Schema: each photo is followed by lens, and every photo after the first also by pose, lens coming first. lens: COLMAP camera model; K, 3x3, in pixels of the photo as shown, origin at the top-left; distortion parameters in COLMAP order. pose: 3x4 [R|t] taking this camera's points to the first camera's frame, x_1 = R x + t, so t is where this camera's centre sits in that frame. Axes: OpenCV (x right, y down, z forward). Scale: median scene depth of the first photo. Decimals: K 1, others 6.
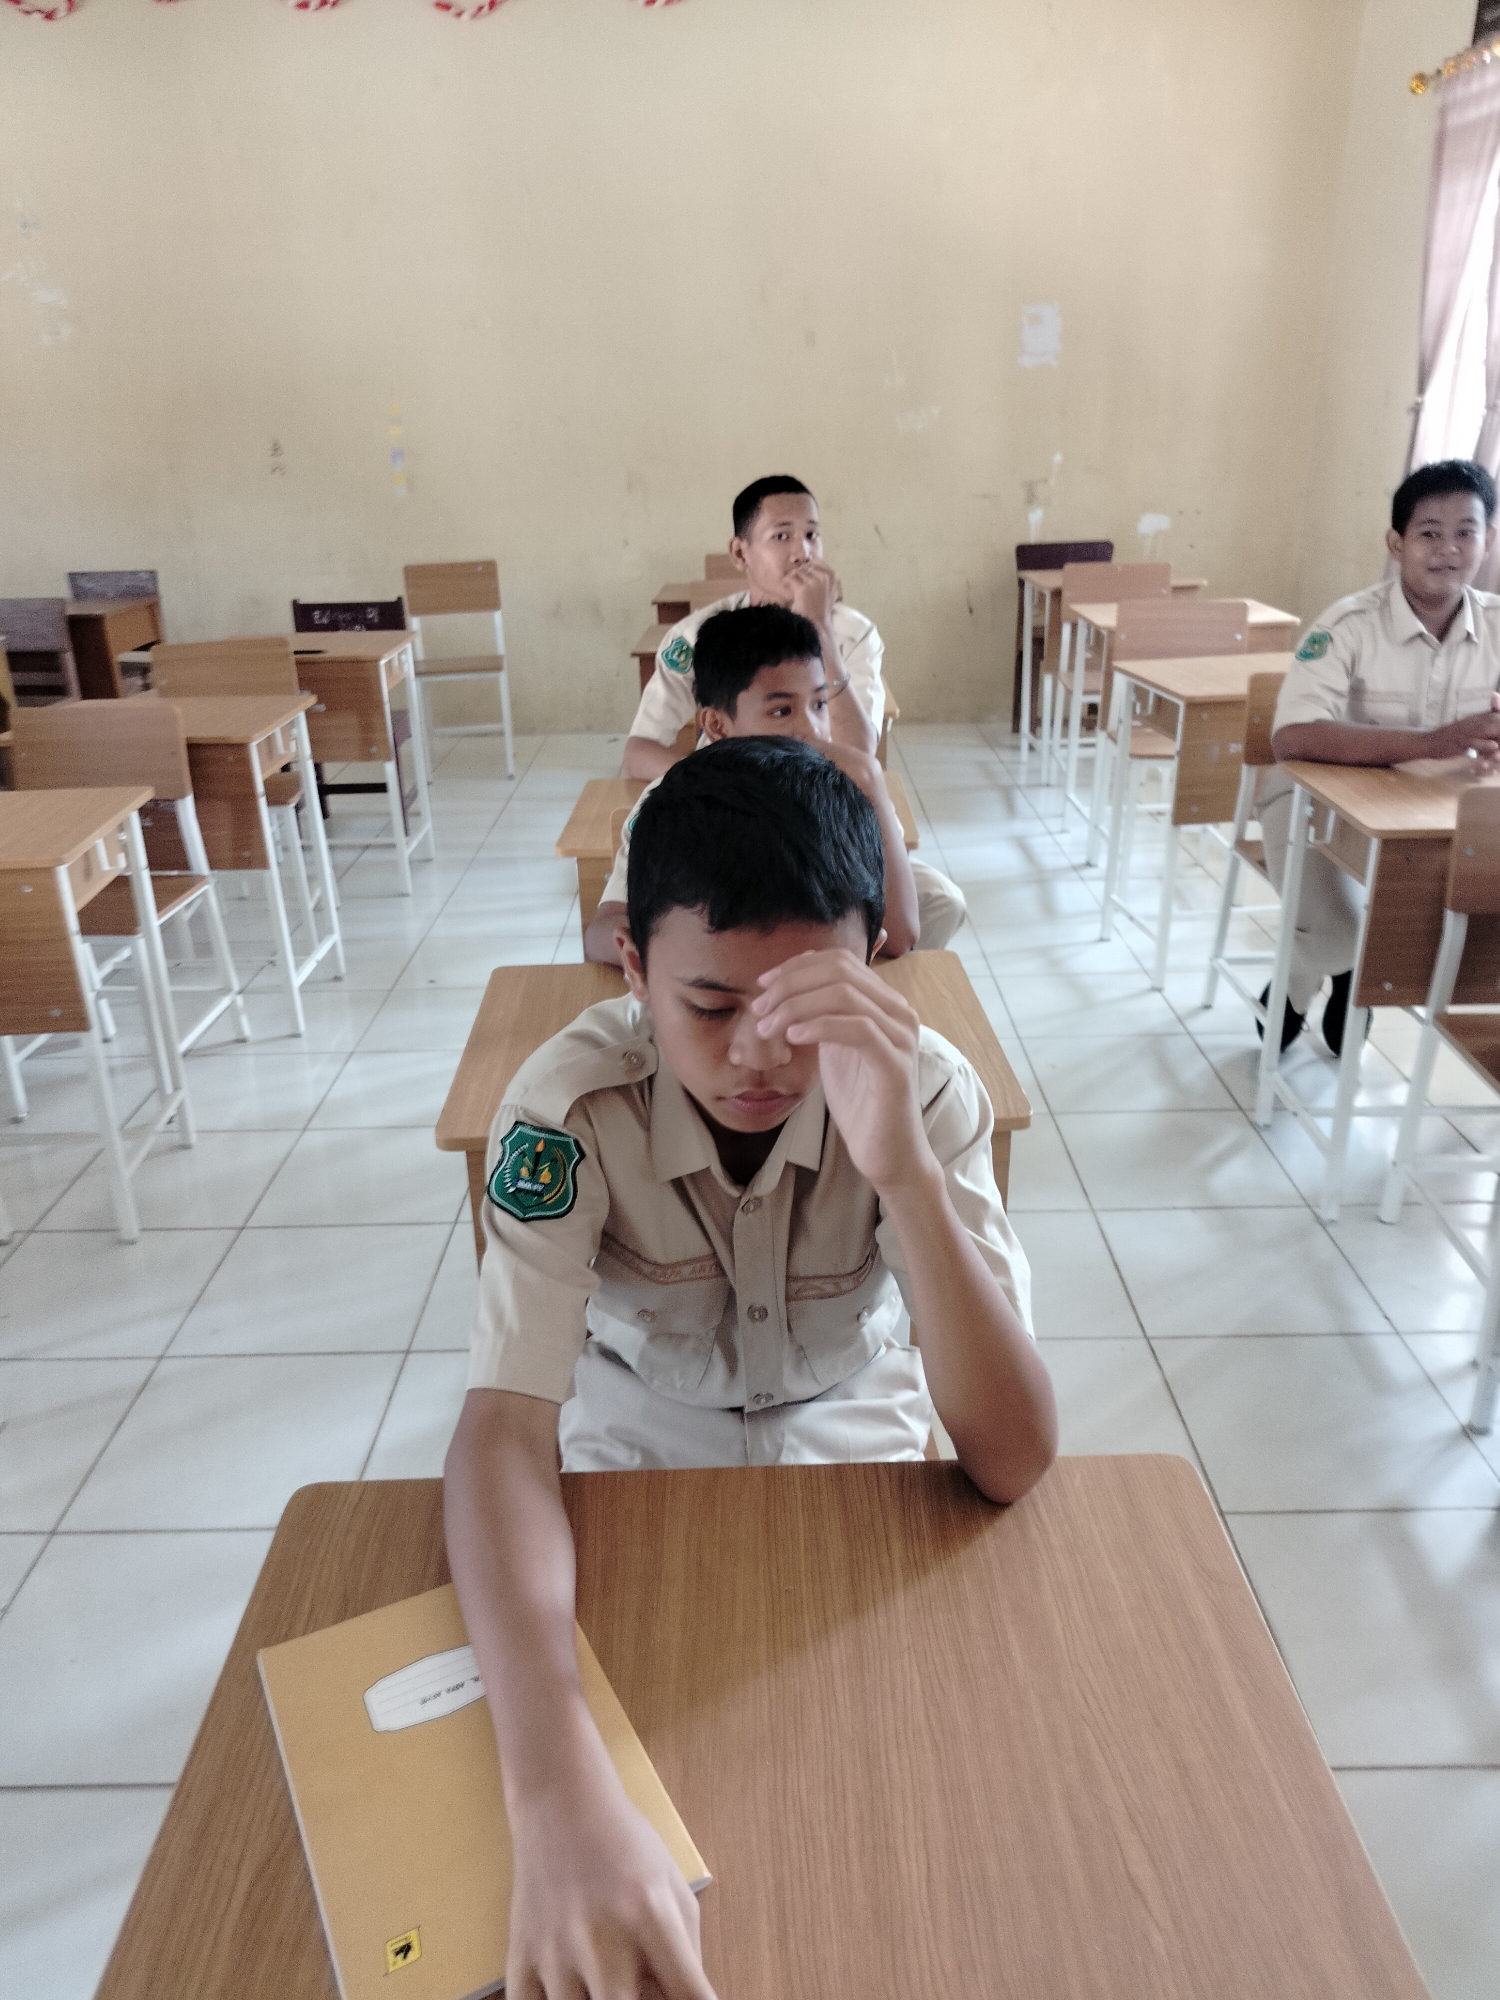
lens RADIAL K [[1446.8, 0, 742.4], [0, 1446.8, 1034.7], [0, 0, 1]] dist [0.045276, -0.028187]
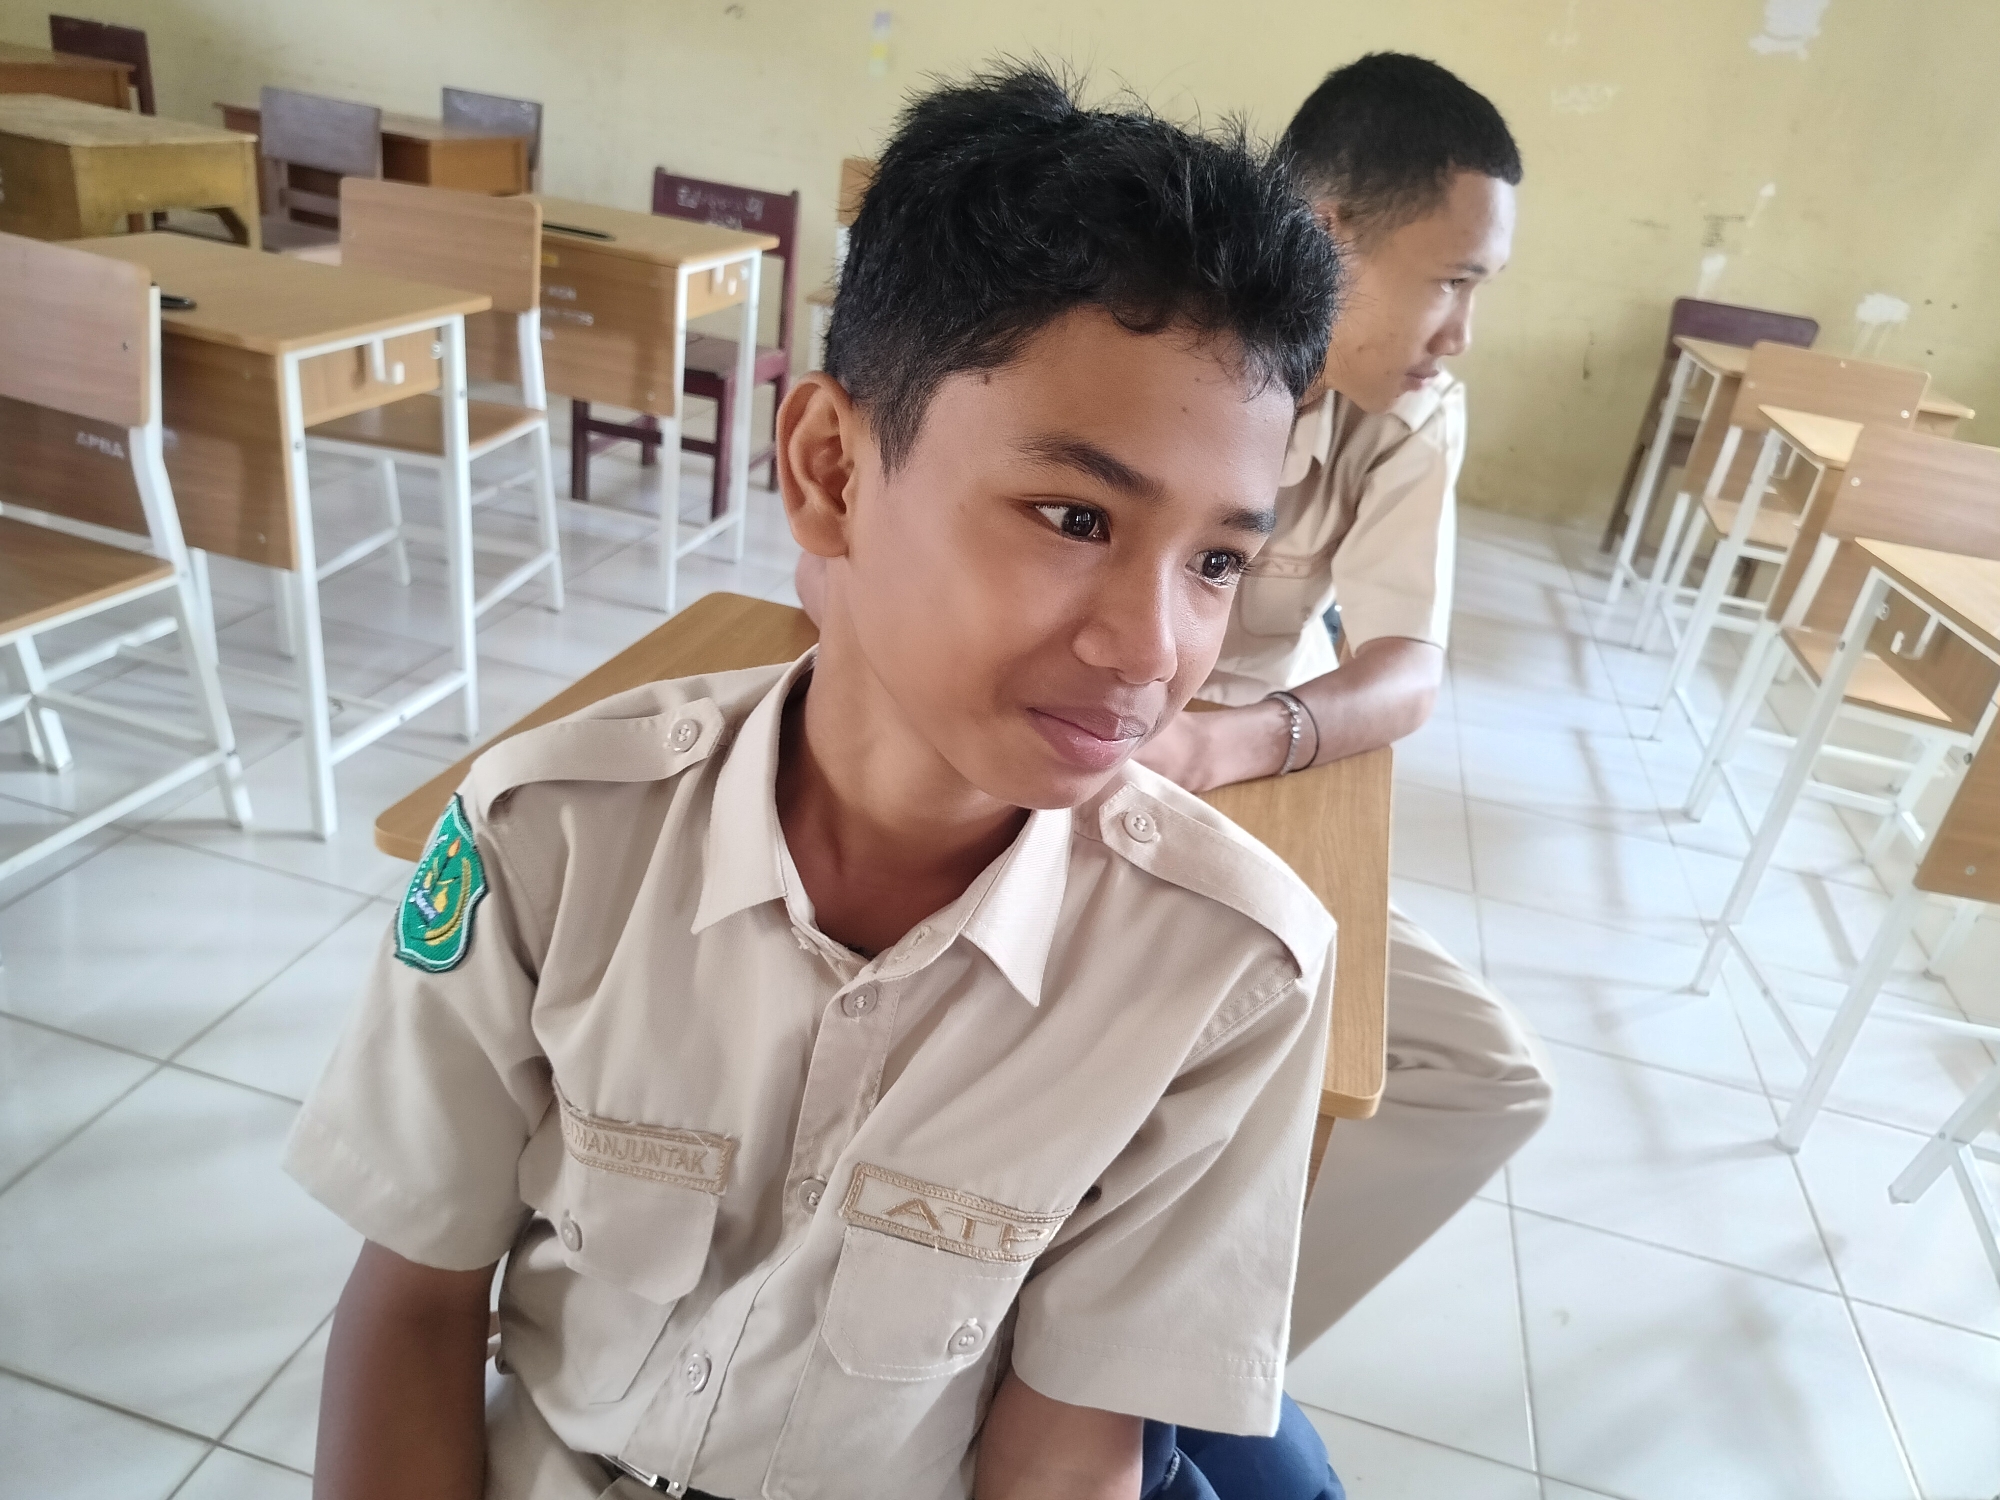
lens RADIAL K [[1406.6, 0, 1023.5], [0, 1406.6, 742.2], [0, 0, 1]] dist [0.004023, -0.000904]
pose [[0.959569, 0.248401, -0.132379, 0.034236], [-0.243867, 0.968535, 0.049695, -0.105879], [0.140558, -0.015403, 0.989953, 0.346052]]
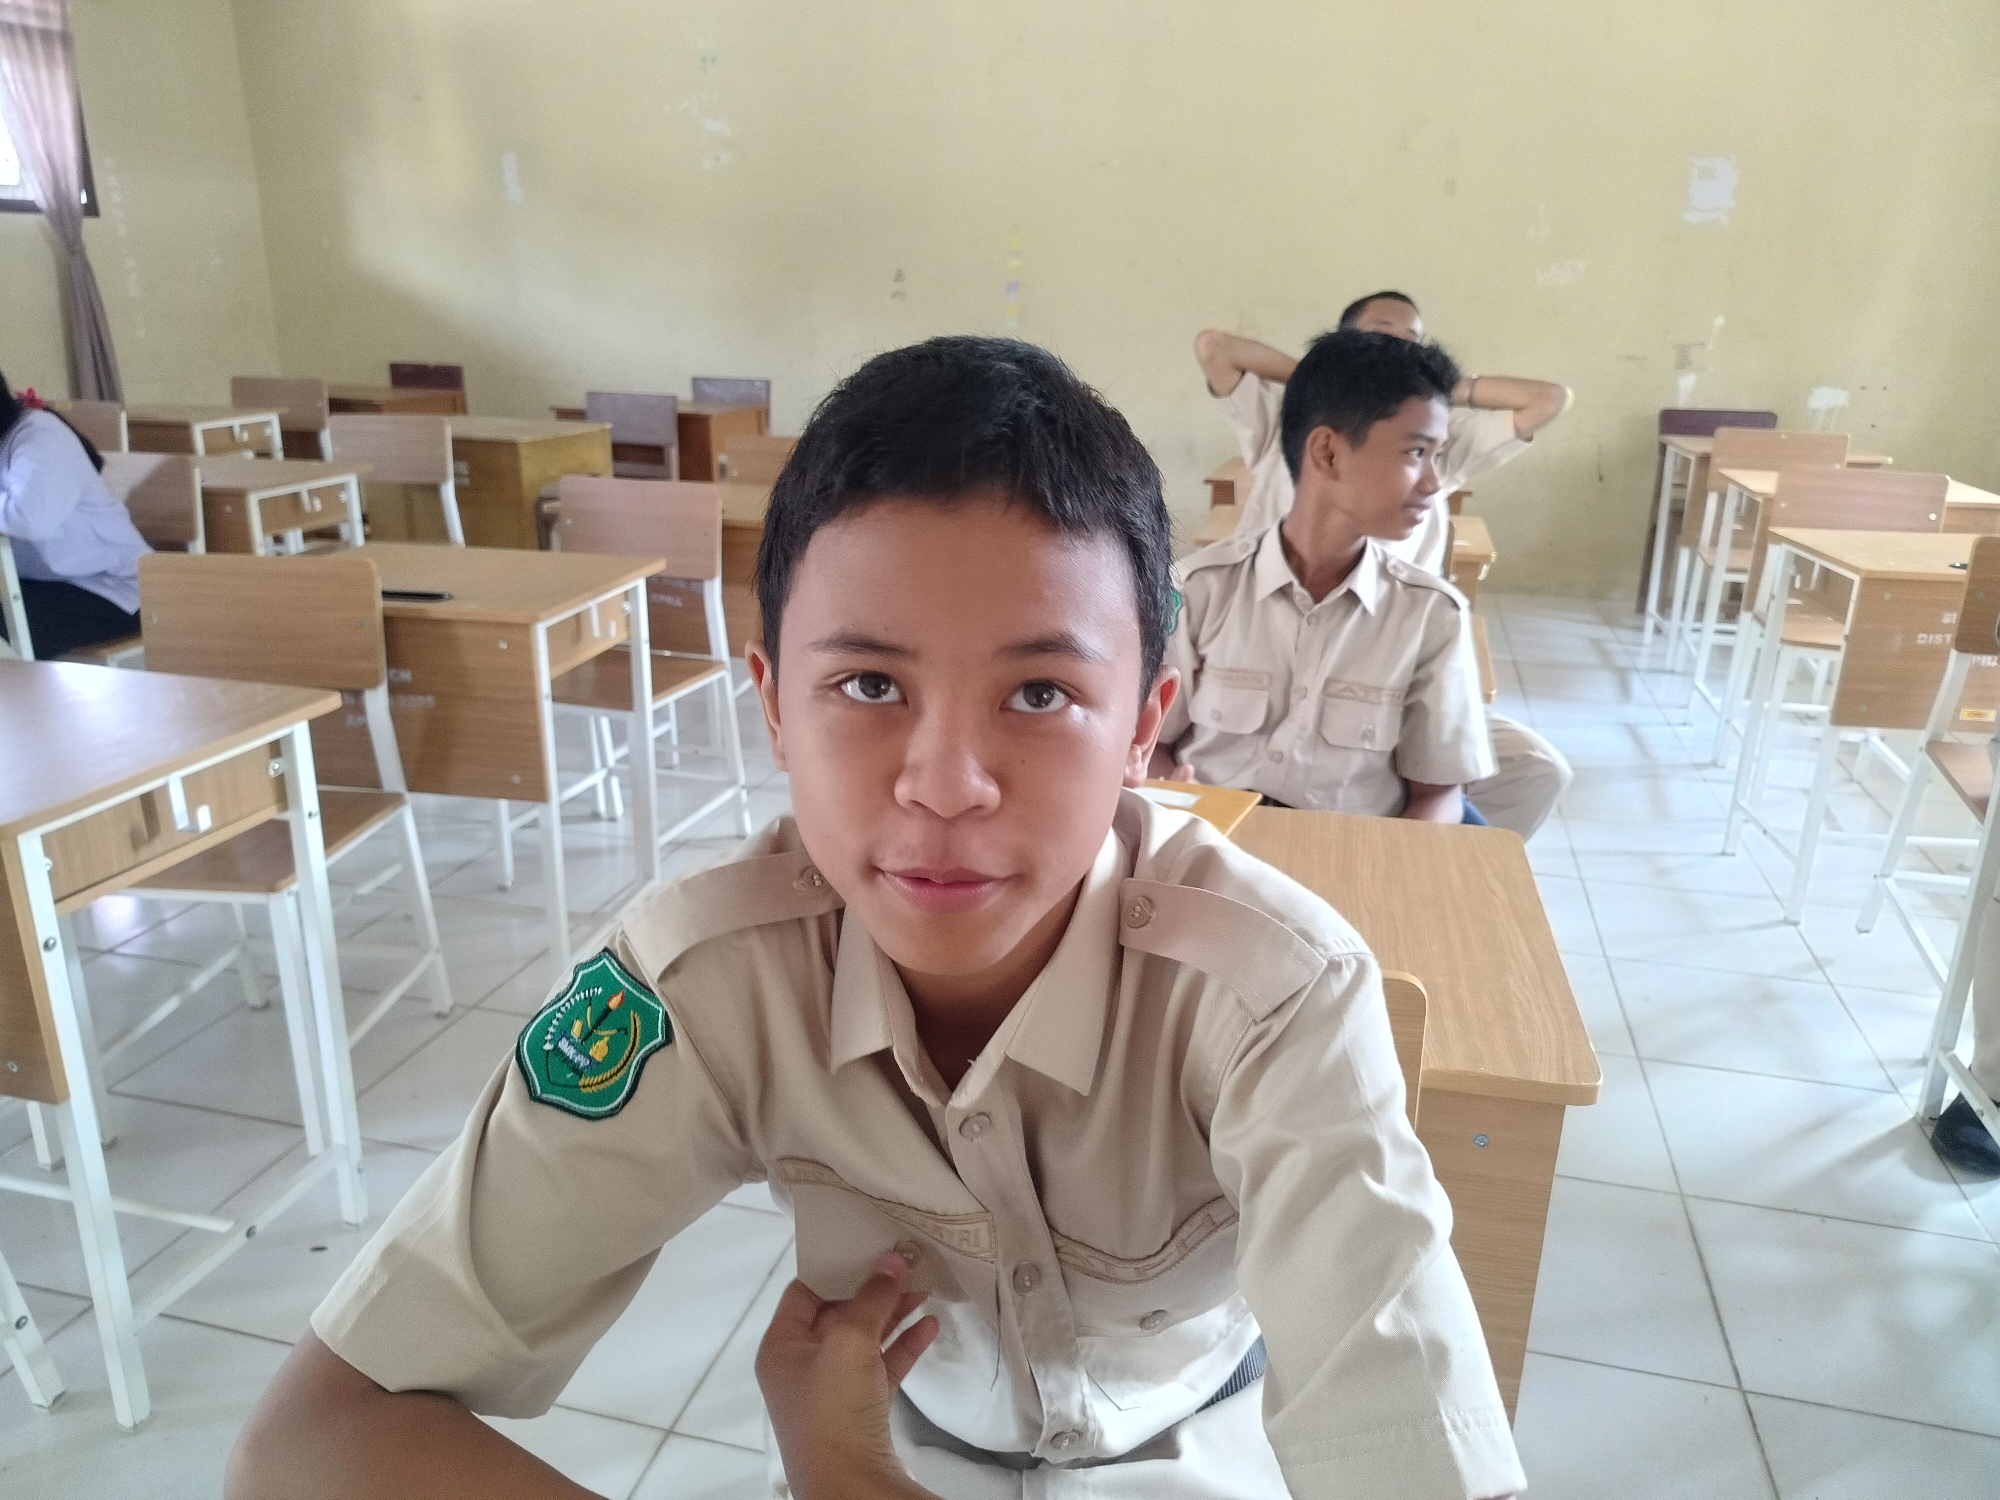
lens RADIAL K [[1421.3, 0, 1019.3], [0, 1421.3, 749.6], [0, 0, 1]] dist [0.040312, -0.051950]
pose [[0.969790, 0.116802, -0.214160, 0.020491], [-0.136492, 0.987443, -0.079534, -0.002735], [0.202181, 0.106362, 0.973555, 0.094267]]
